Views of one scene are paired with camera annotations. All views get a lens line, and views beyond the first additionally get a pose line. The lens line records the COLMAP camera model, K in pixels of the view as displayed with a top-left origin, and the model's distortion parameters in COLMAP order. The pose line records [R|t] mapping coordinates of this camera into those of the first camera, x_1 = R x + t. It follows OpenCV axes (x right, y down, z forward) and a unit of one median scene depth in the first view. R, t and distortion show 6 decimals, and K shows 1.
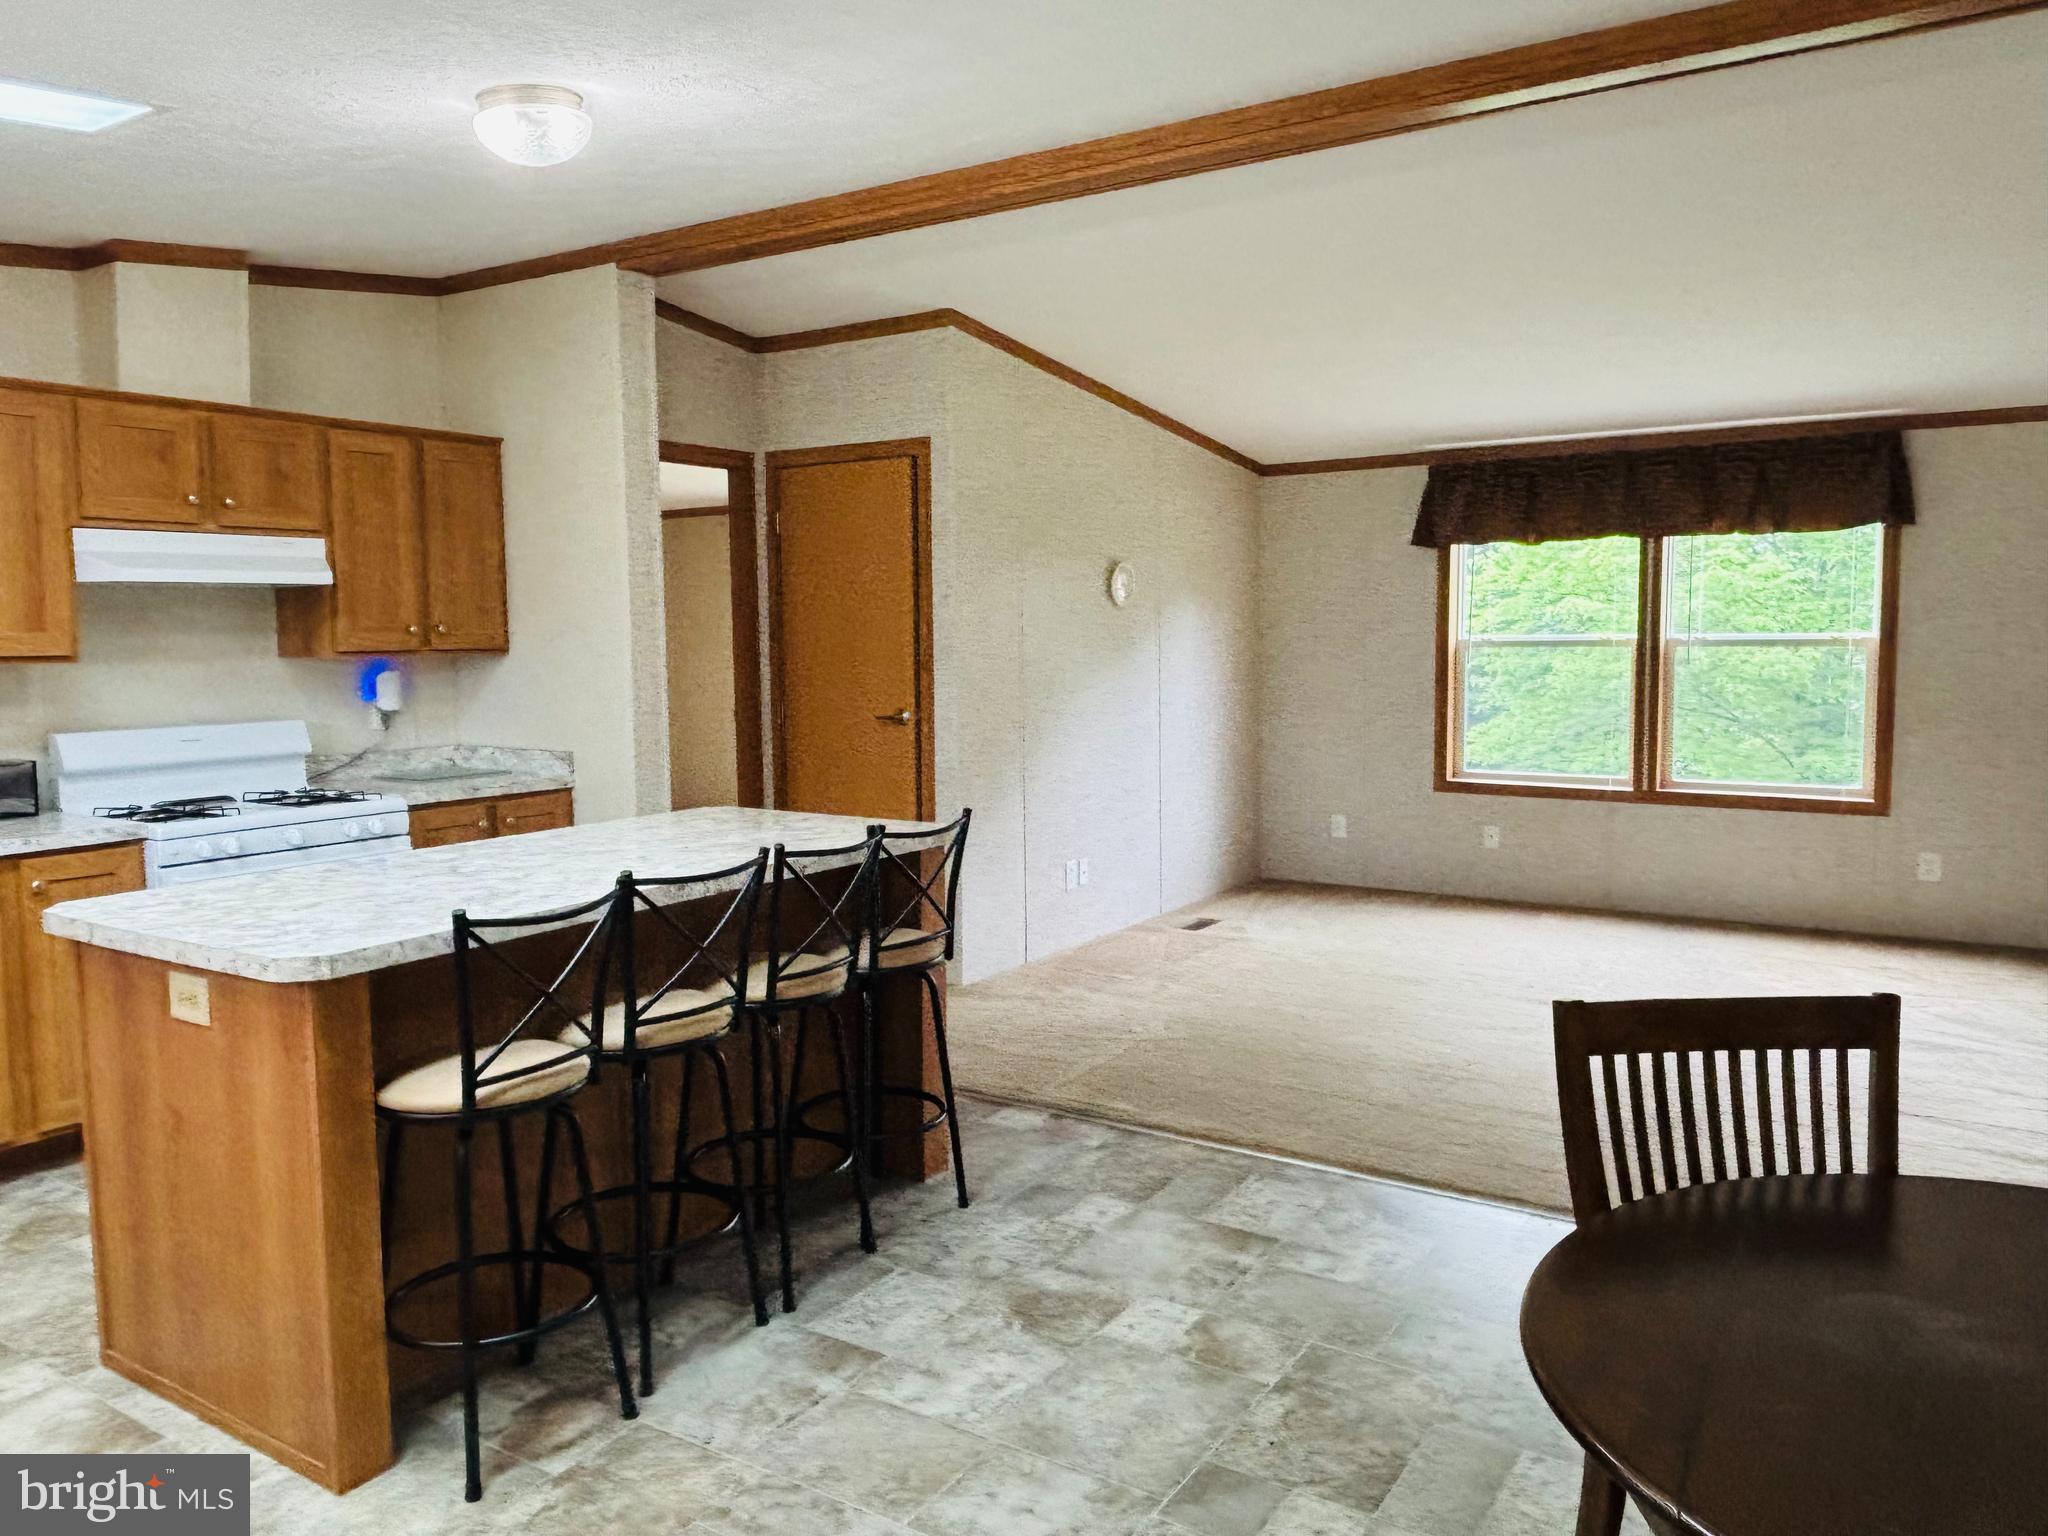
lens RADIAL K [[1421.8, 0, 1024.0], [0, 1421.8, 768.0], [0, 0, 1]] dist [0.061296, -0.107075]
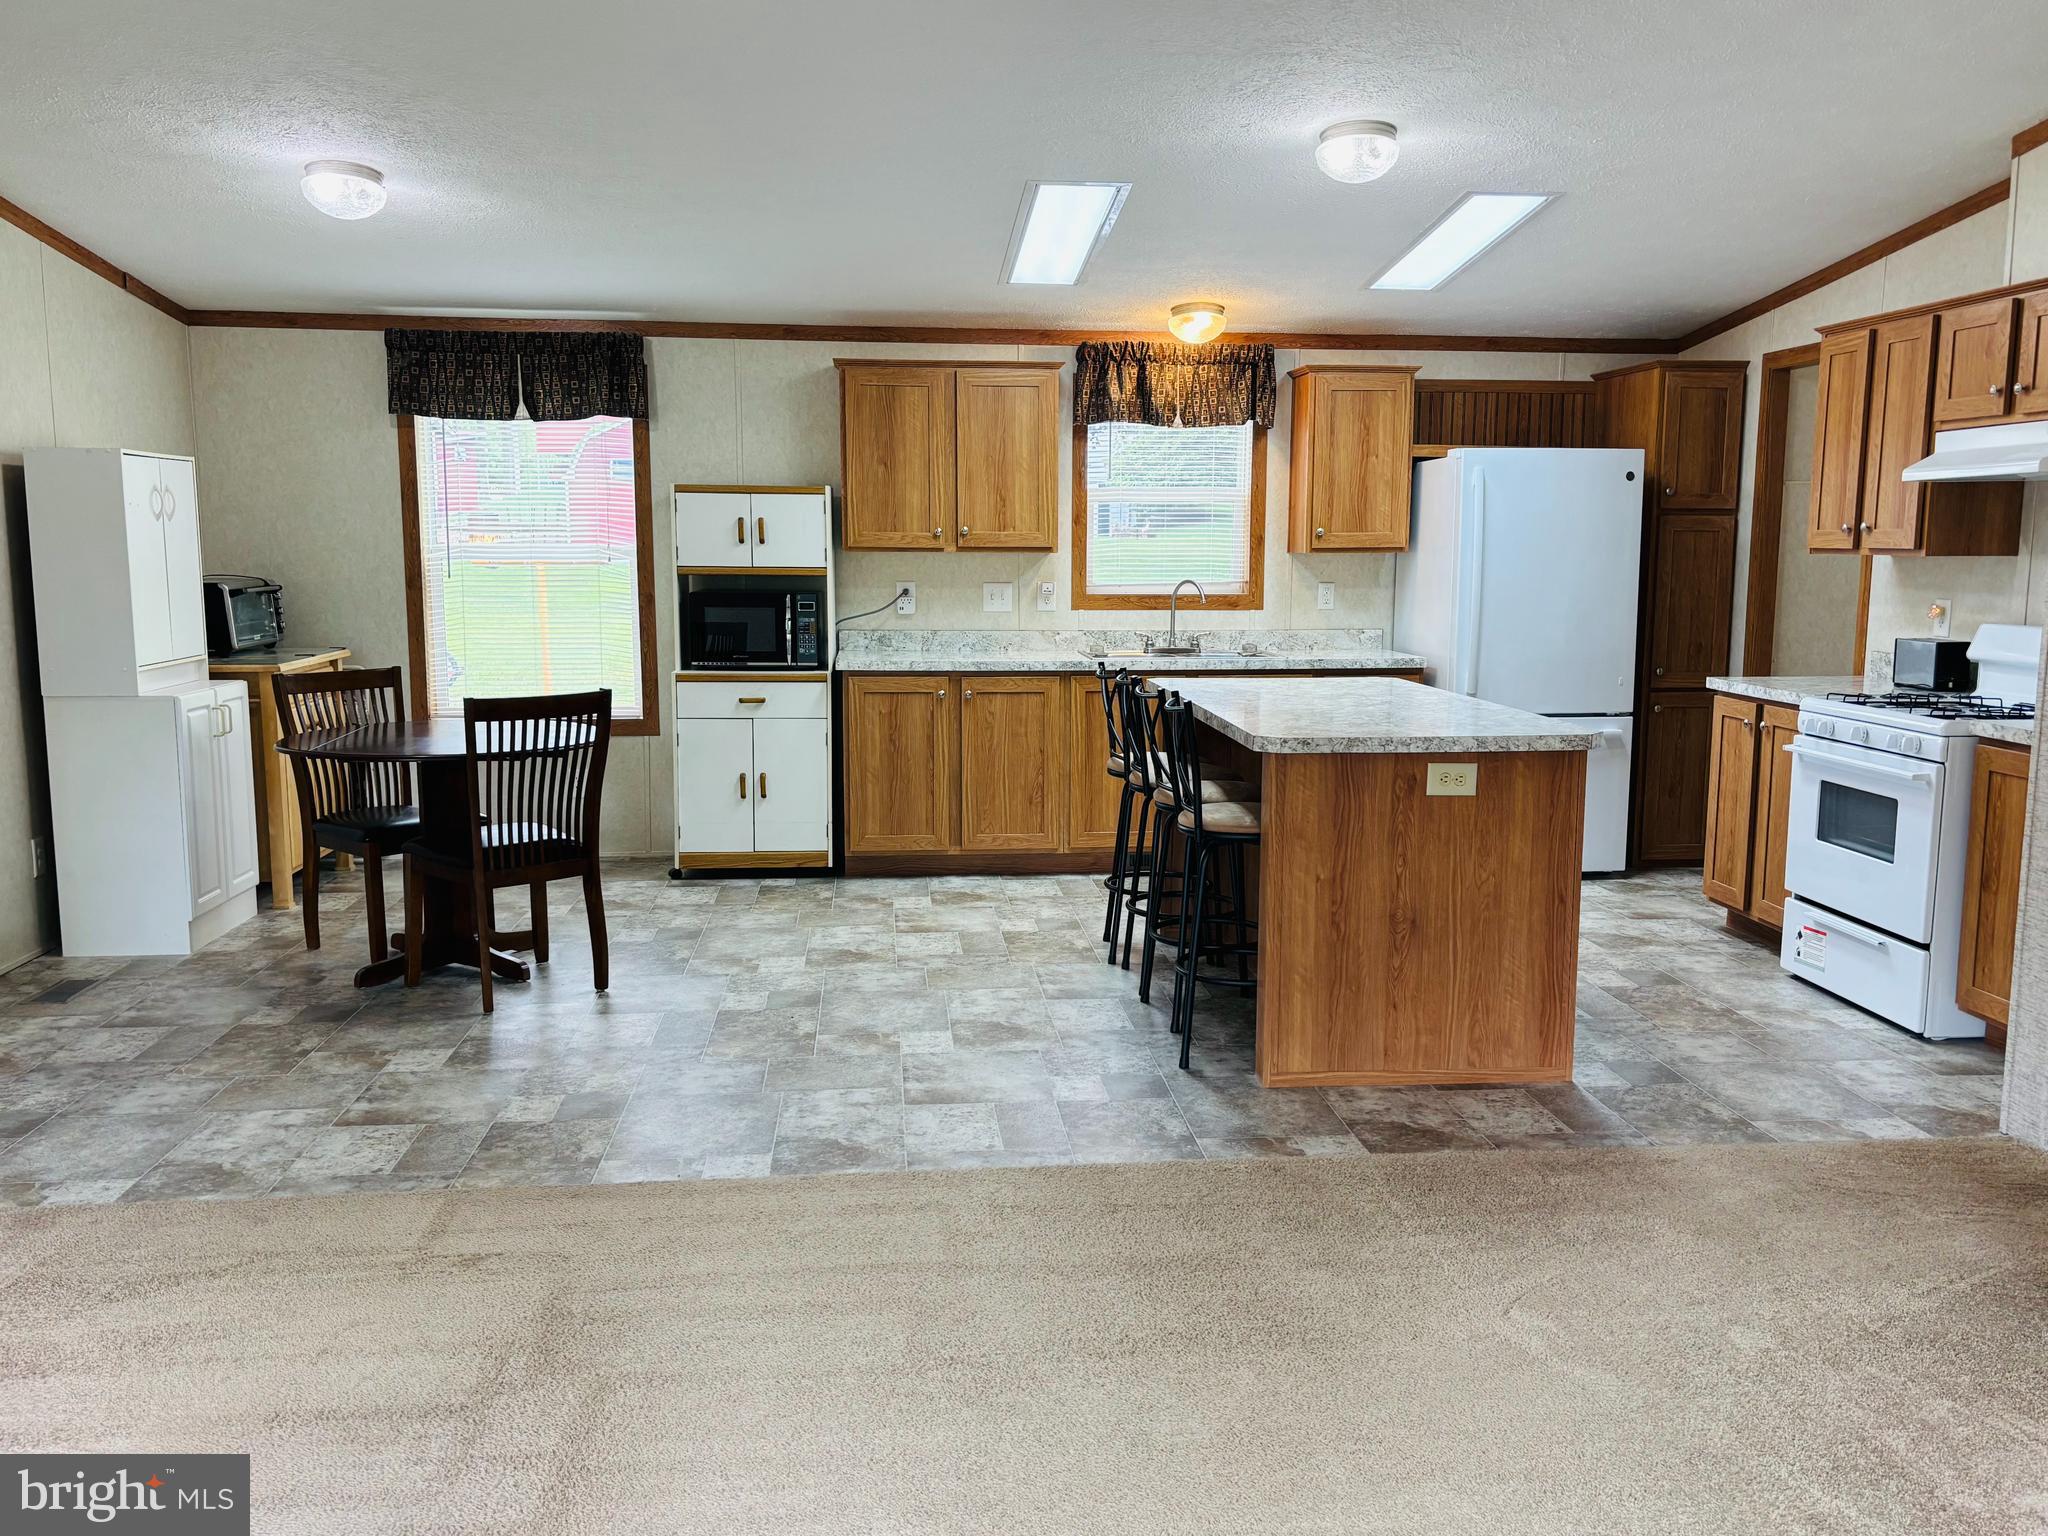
lens RADIAL K [[1696.2, 0, 1026.8], [0, 1696.2, 767.3], [0, 0, 1]] dist [0.068807, -0.090372]
pose [[-0.786105, 0.082774, -0.612526, 0.676390], [-0.062373, 0.975310, 0.211847, -0.145186], [0.614938, 0.204739, -0.761533, 1.544911]]
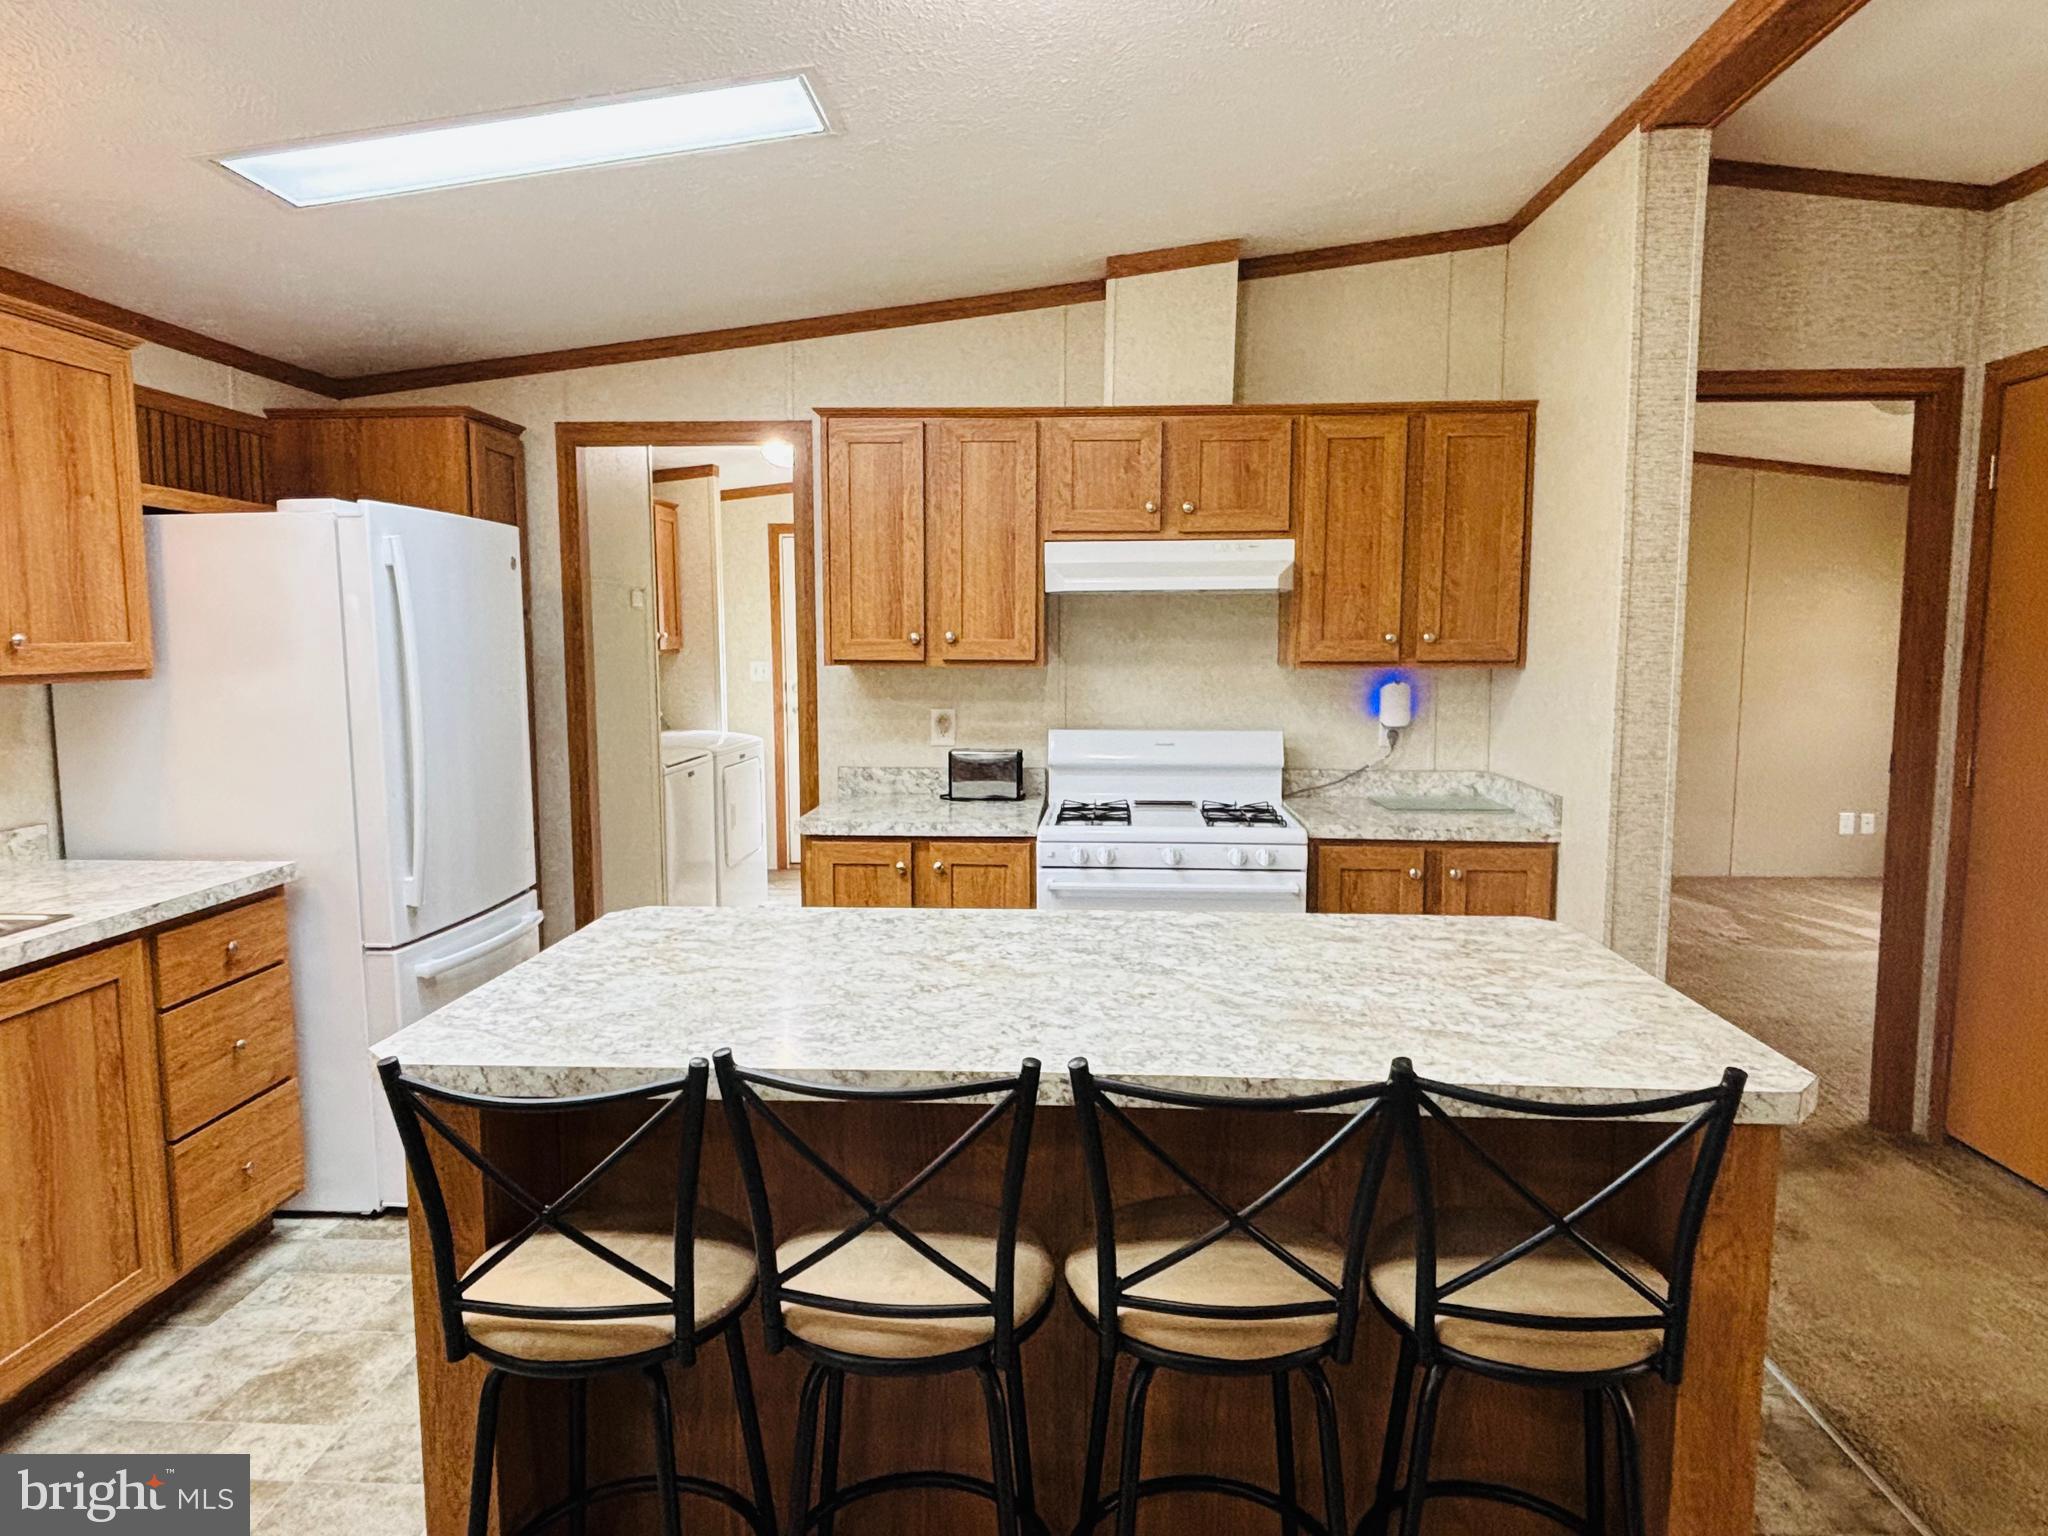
lens RADIAL K [[1228.4, 0, 1038.8], [0, 1228.4, 766.6], [0, 0, 1]] dist [0.003061, -0.002148]
pose [[0.502147, 0.098477, -0.859157, 0.136918], [-0.087671, 0.994173, 0.062713, -0.053699], [0.860327, 0.043832, 0.507855, 0.506151]]
